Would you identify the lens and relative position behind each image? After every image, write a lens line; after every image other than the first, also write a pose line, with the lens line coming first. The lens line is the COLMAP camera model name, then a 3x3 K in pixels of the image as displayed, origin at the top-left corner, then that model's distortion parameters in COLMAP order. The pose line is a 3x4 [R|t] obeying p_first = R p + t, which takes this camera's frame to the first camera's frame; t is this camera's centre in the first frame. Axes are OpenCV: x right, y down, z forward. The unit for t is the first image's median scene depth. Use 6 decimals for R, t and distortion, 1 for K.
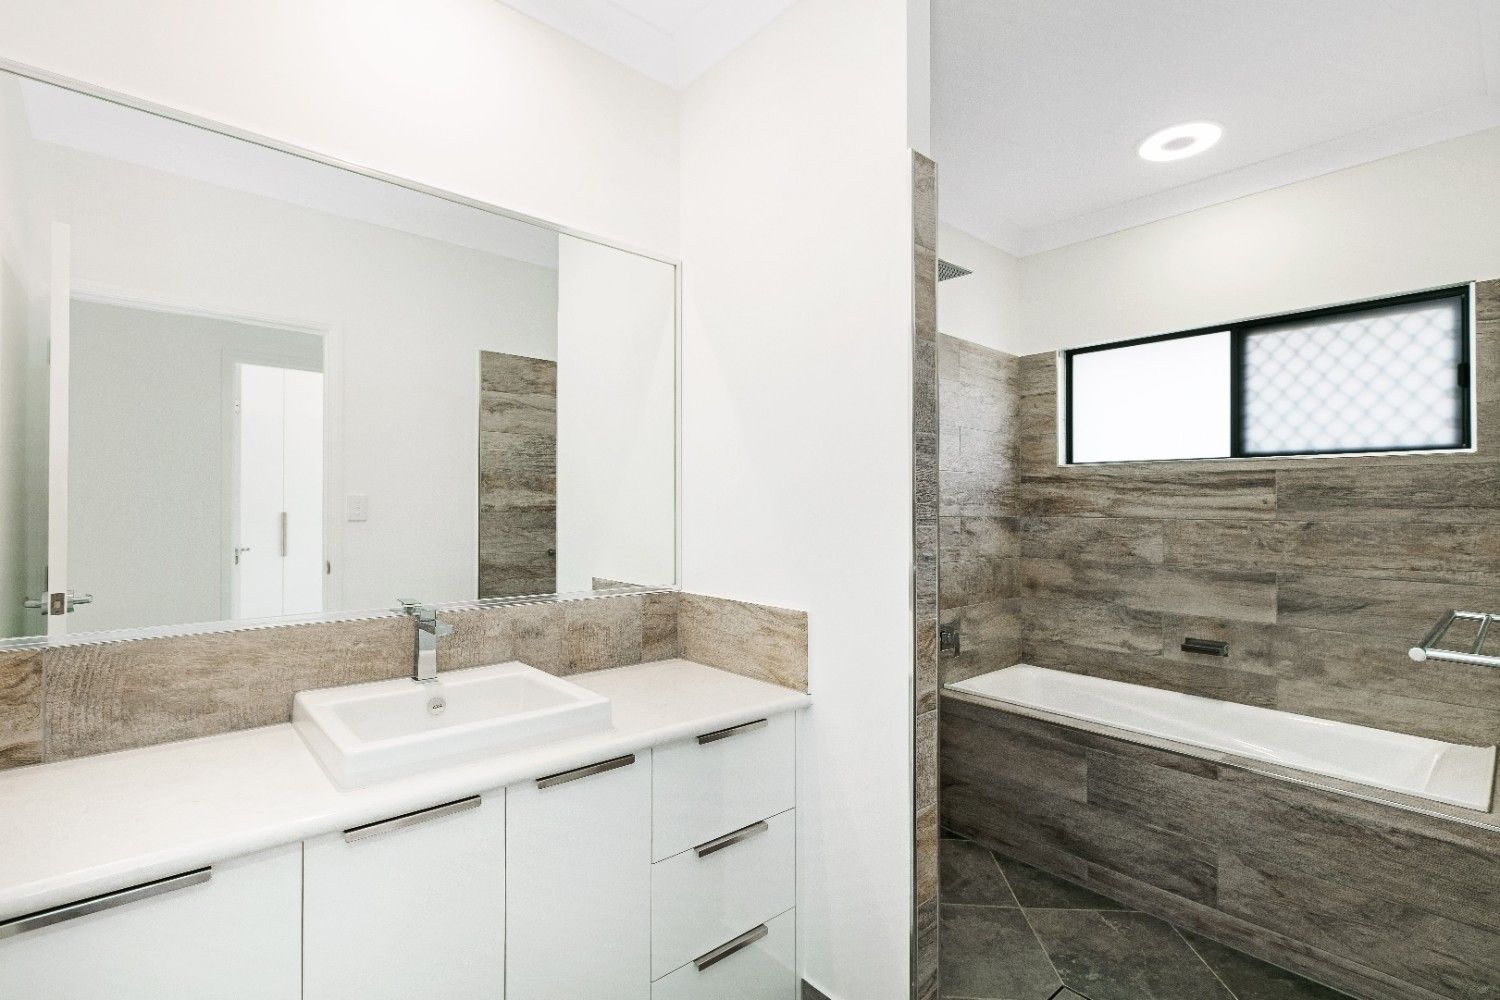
lens RADIAL K [[695.7, 0, 749.9], [0, 695.7, 503.5], [0, 0, 1]] dist [-0.002549, -0.001158]
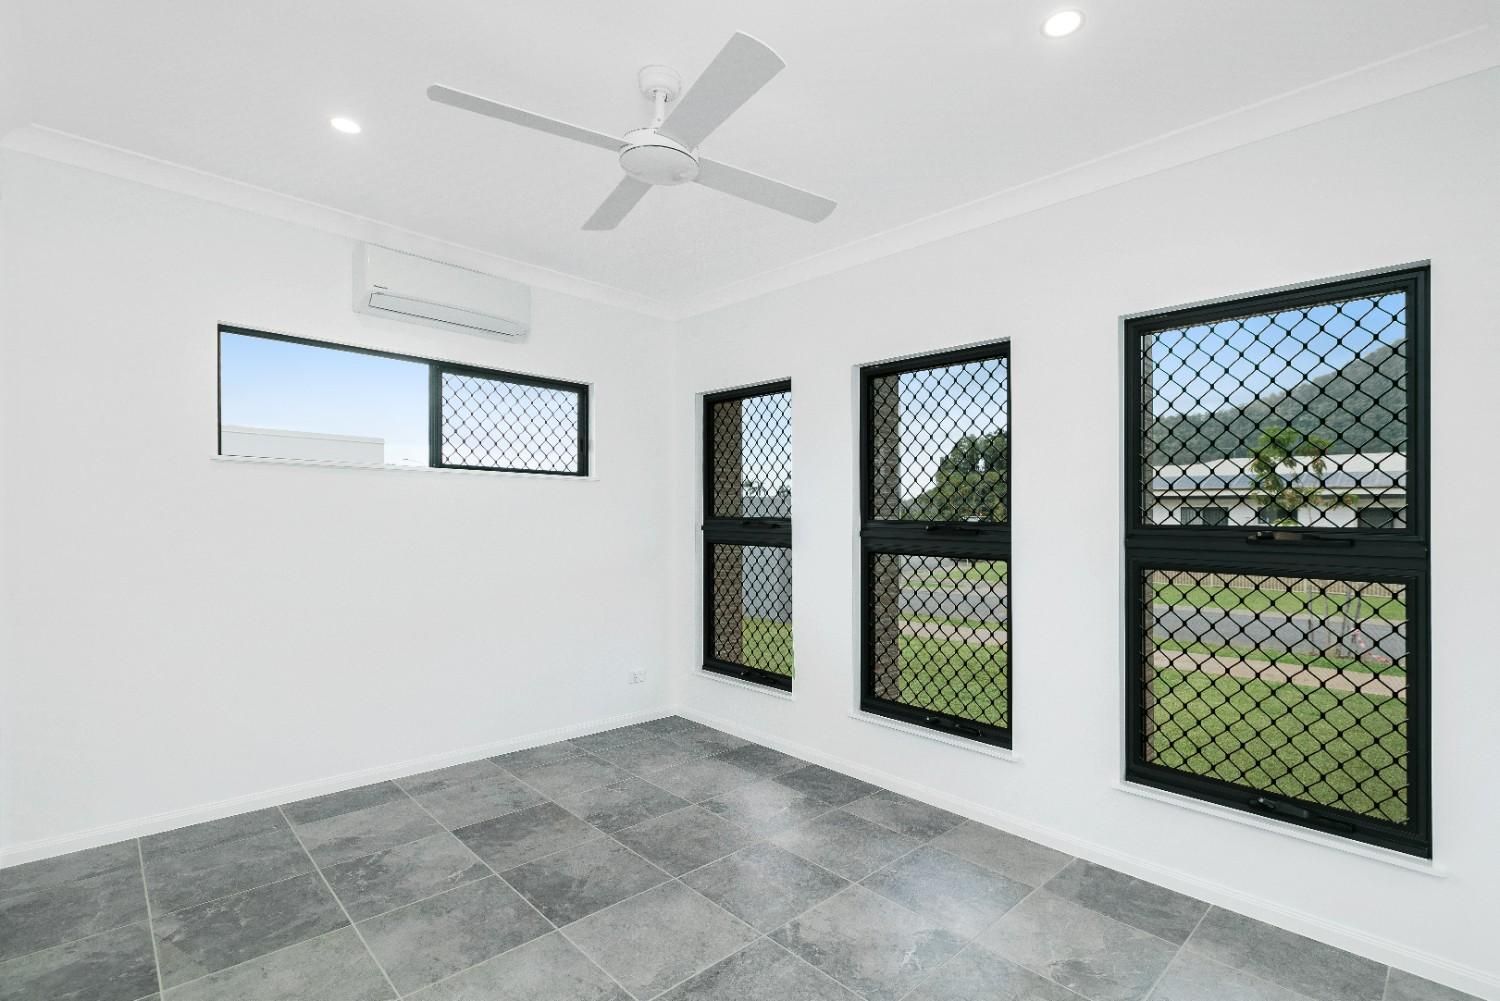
lens RADIAL K [[695.7, 0, 749.6], [0, 695.7, 507.2], [0, 0, 1]] dist [-0.002549, -0.001158]
pose [[-0.032880, 0.006004, 0.999441, -0.581038], [-0.010604, 0.999924, -0.006356, 0.007181], [-0.999403, -0.010807, -0.032814, 0.482839]]
